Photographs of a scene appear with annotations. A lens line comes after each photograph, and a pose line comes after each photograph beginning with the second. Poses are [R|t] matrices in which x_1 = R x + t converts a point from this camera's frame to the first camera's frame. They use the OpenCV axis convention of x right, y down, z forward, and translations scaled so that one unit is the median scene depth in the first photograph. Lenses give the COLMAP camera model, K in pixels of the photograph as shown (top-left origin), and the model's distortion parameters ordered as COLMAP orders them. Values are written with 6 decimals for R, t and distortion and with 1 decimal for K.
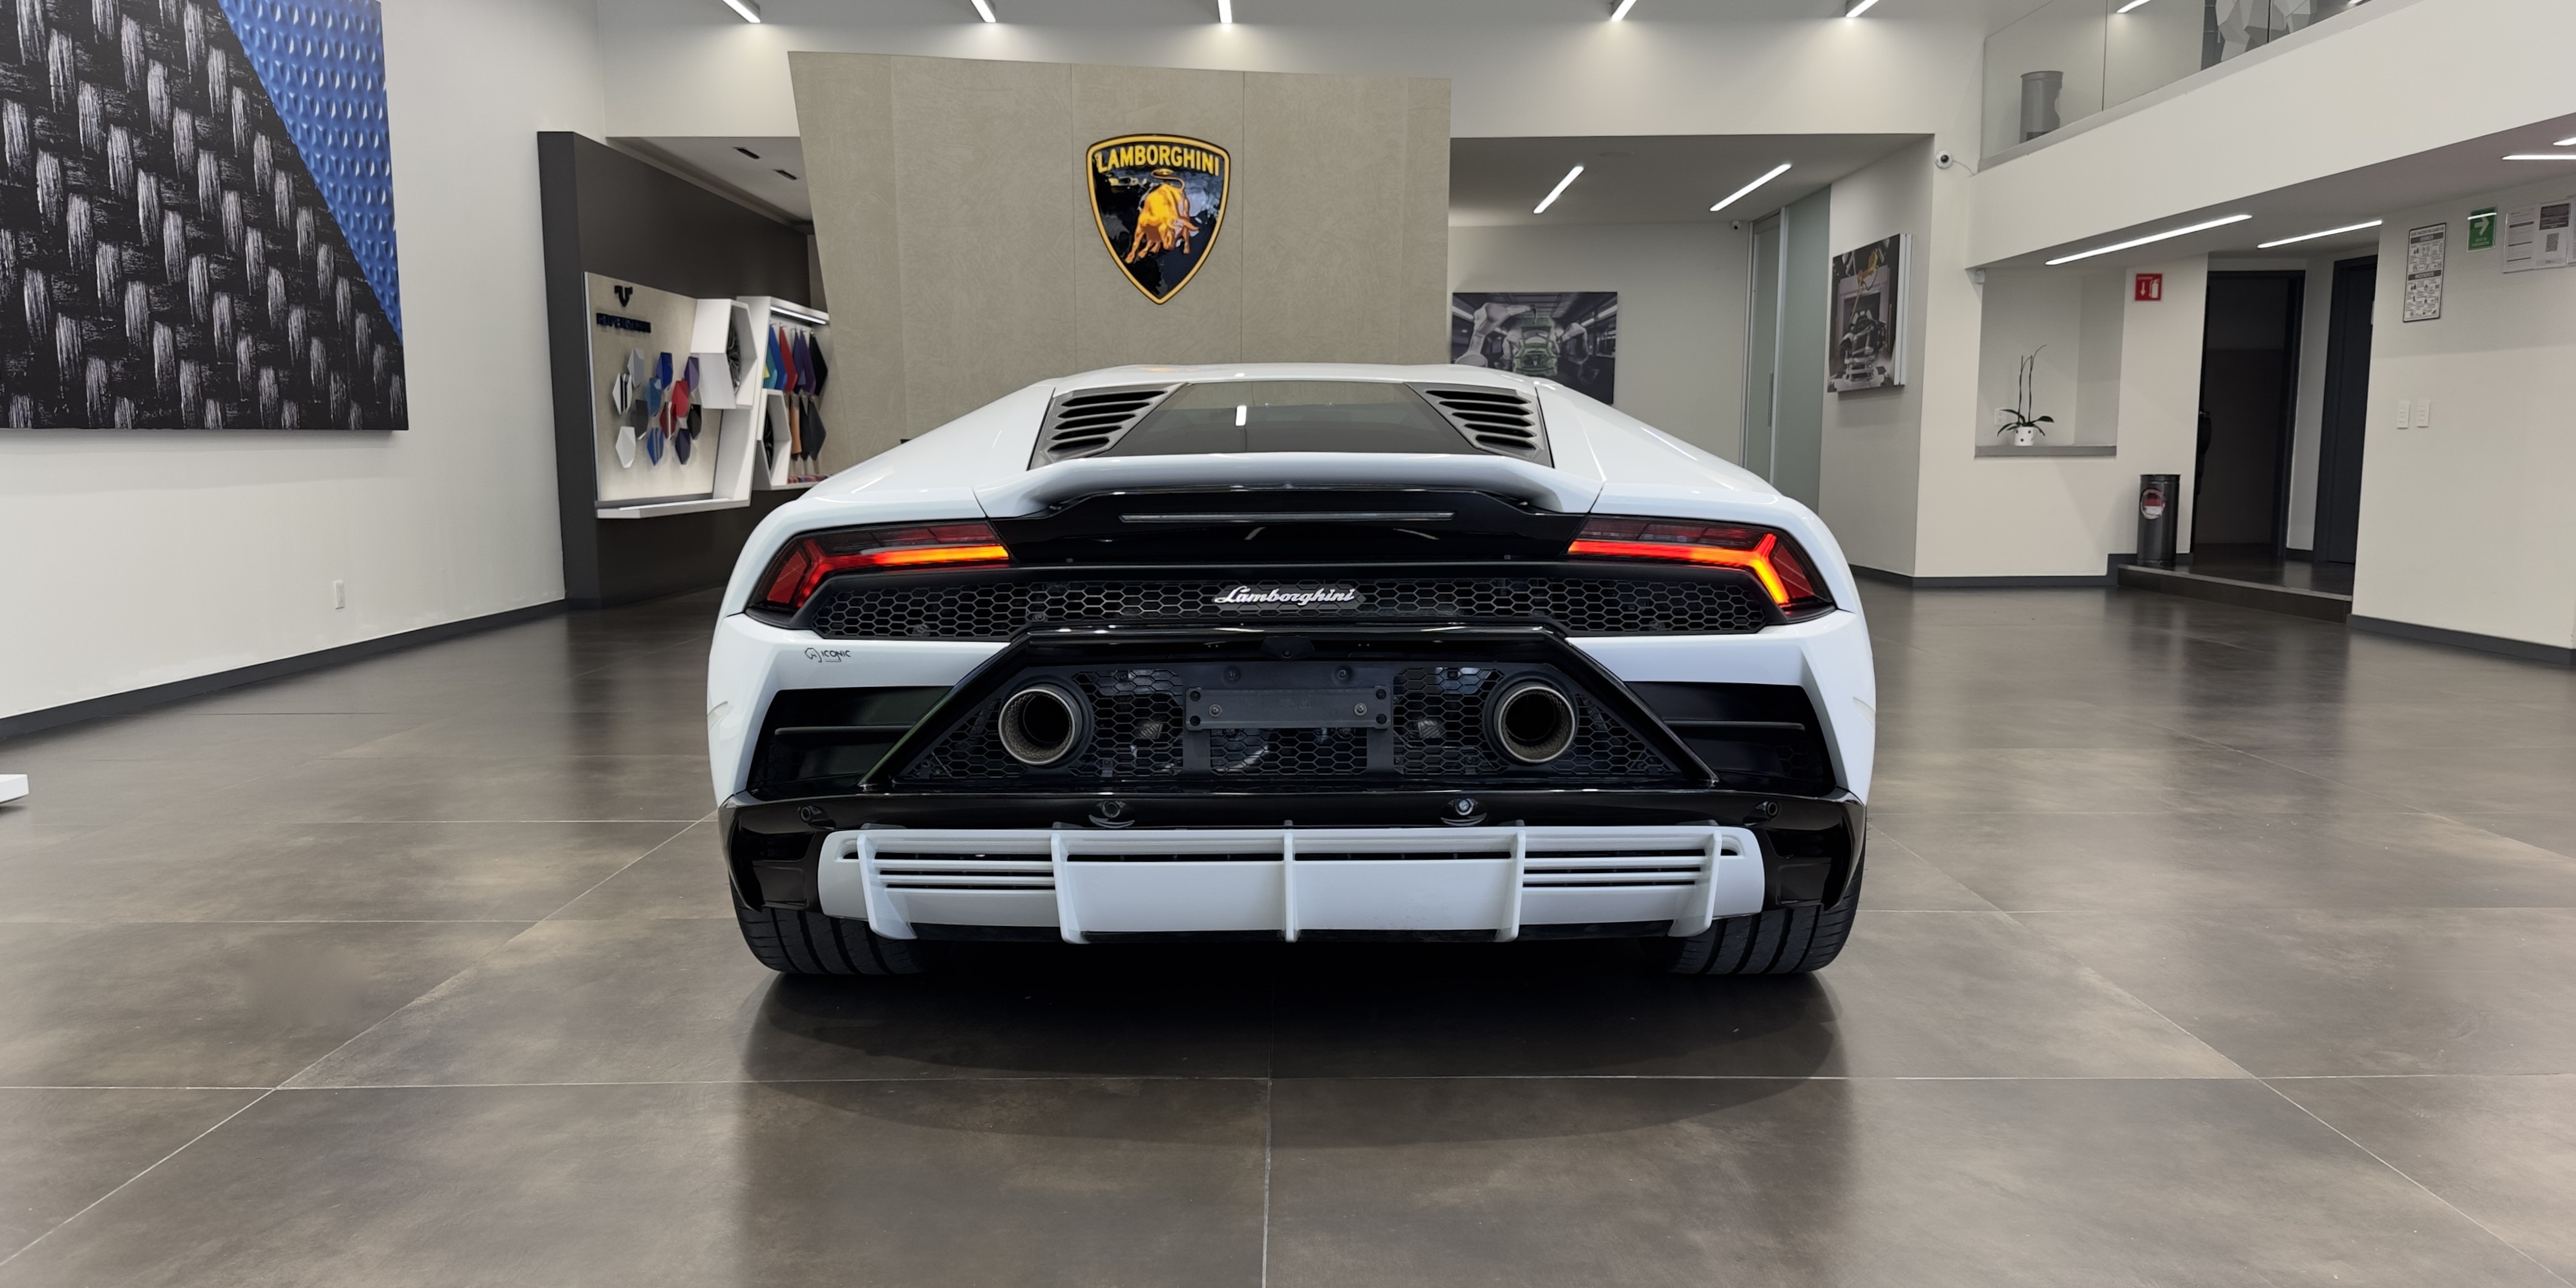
lens RADIAL K [[1822.3, 0, 1303.2], [0, 1822.3, 696.2], [0, 0, 1]] dist [0.047189, -0.074443]
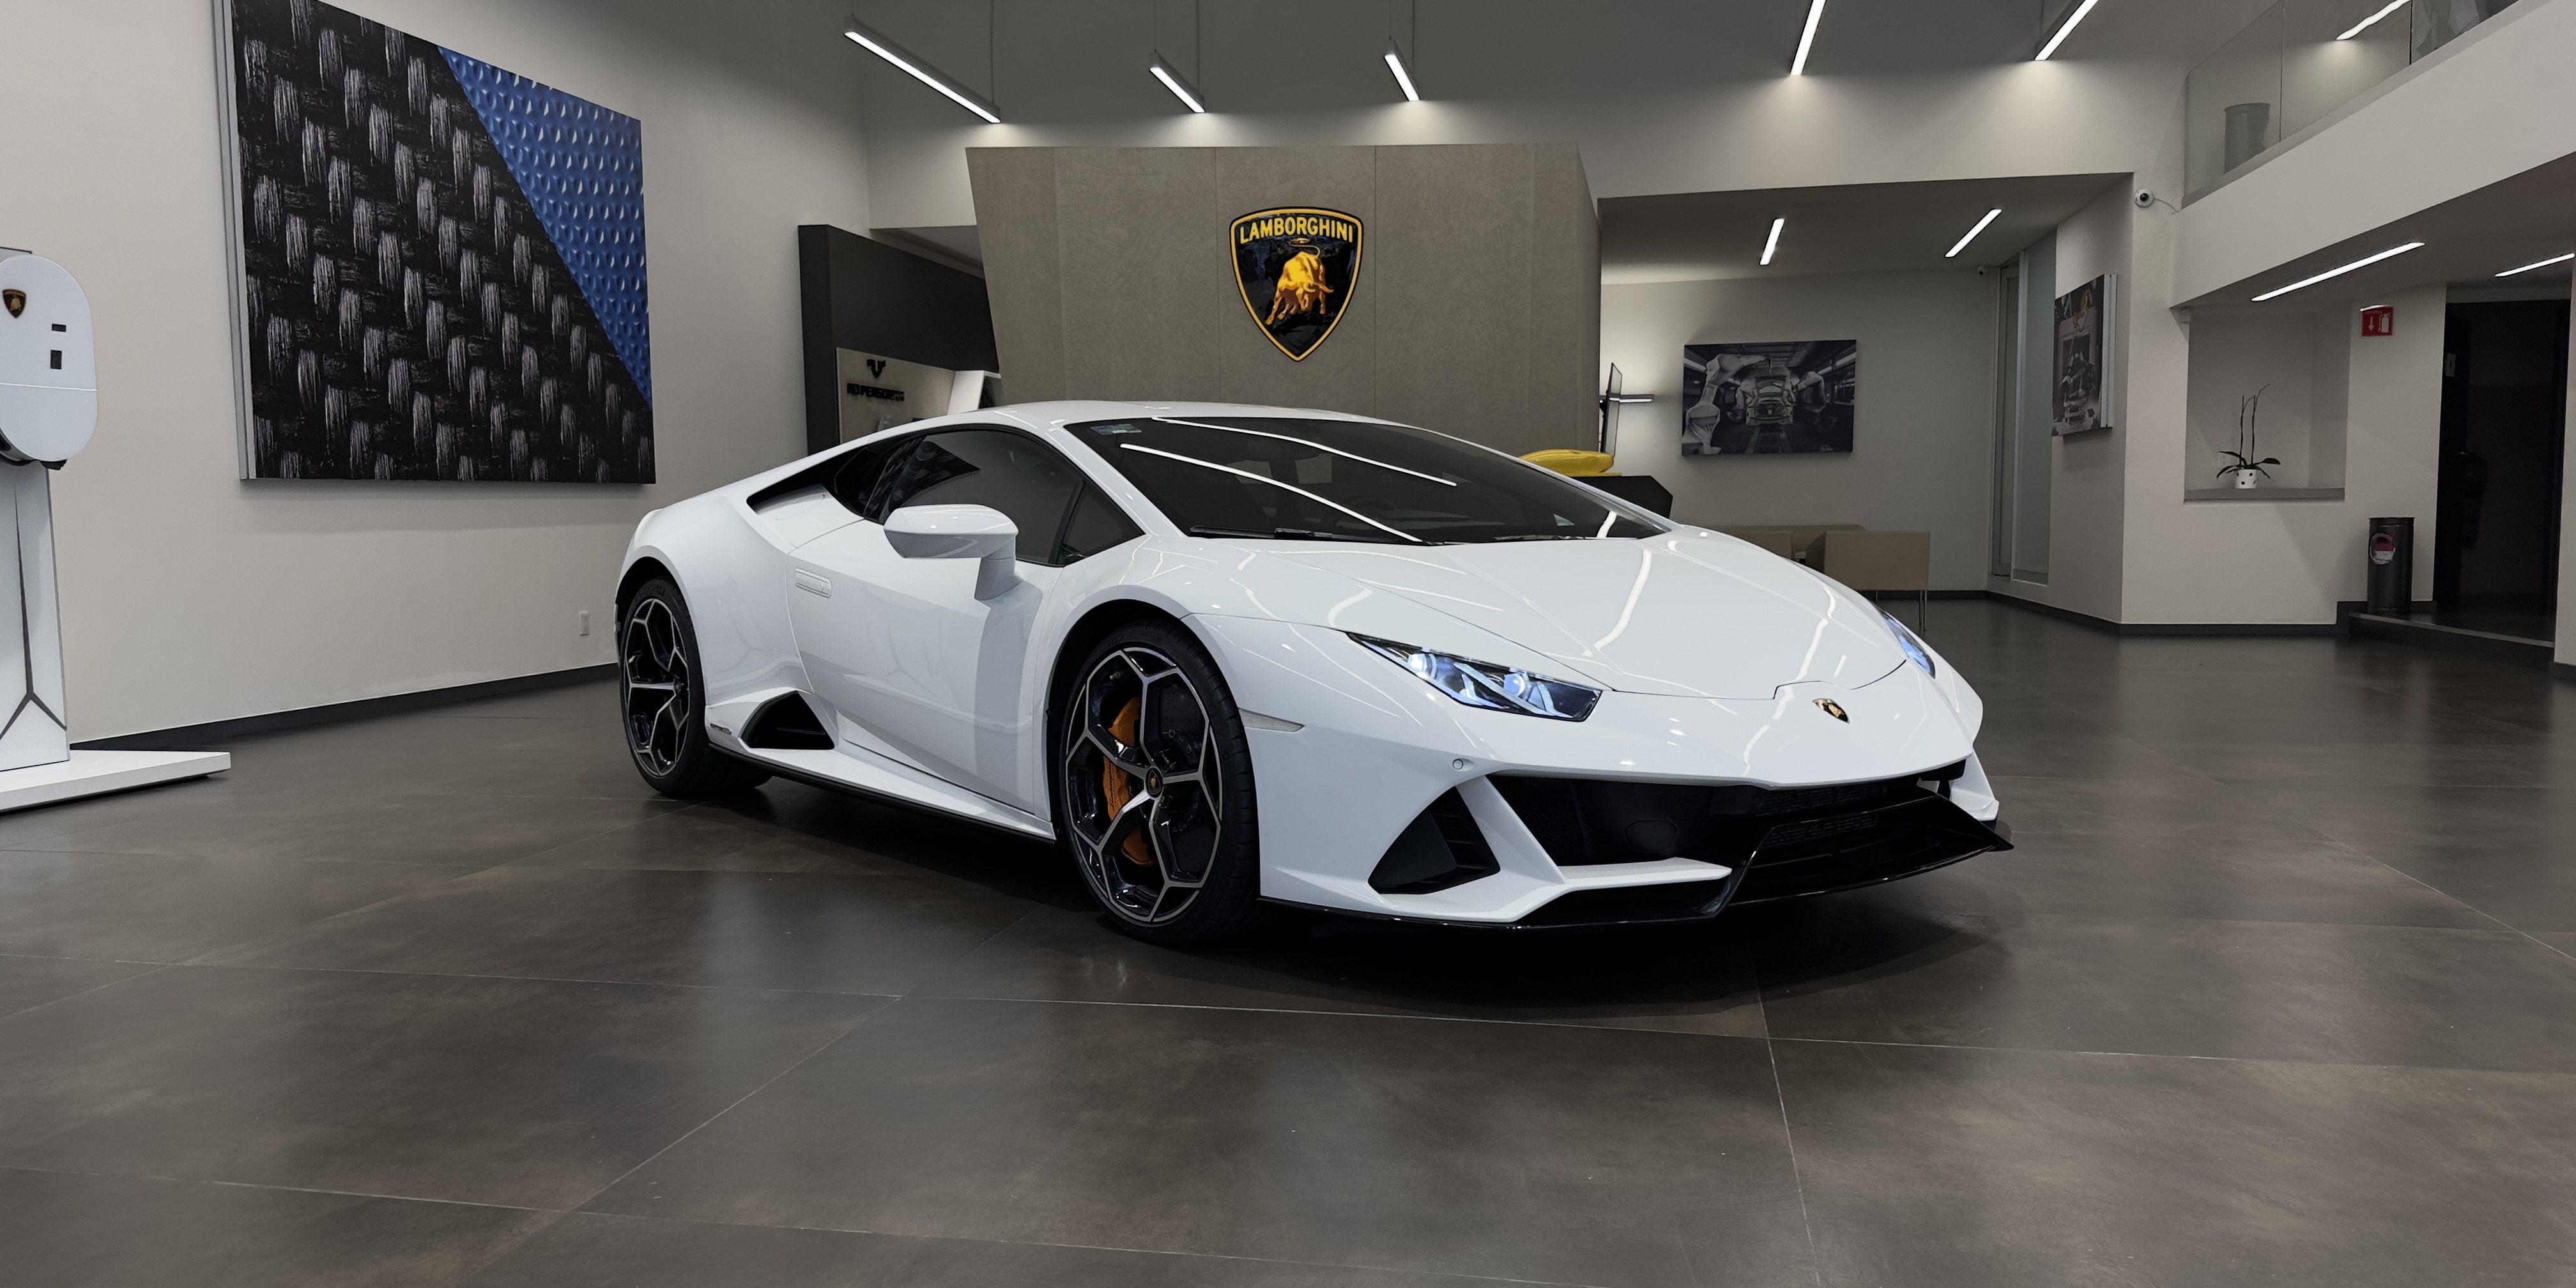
lens RADIAL K [[1800.4, 0, 1288.0], [0, 1800.4, 644.0], [0, 0, 1]] dist [0.047348, -0.074468]
pose [[0.979553, 0.009718, -0.200952, 0.144683], [-0.021538, 0.998158, -0.056719, 0.013649], [0.200031, 0.059888, 0.977958, -0.033233]]
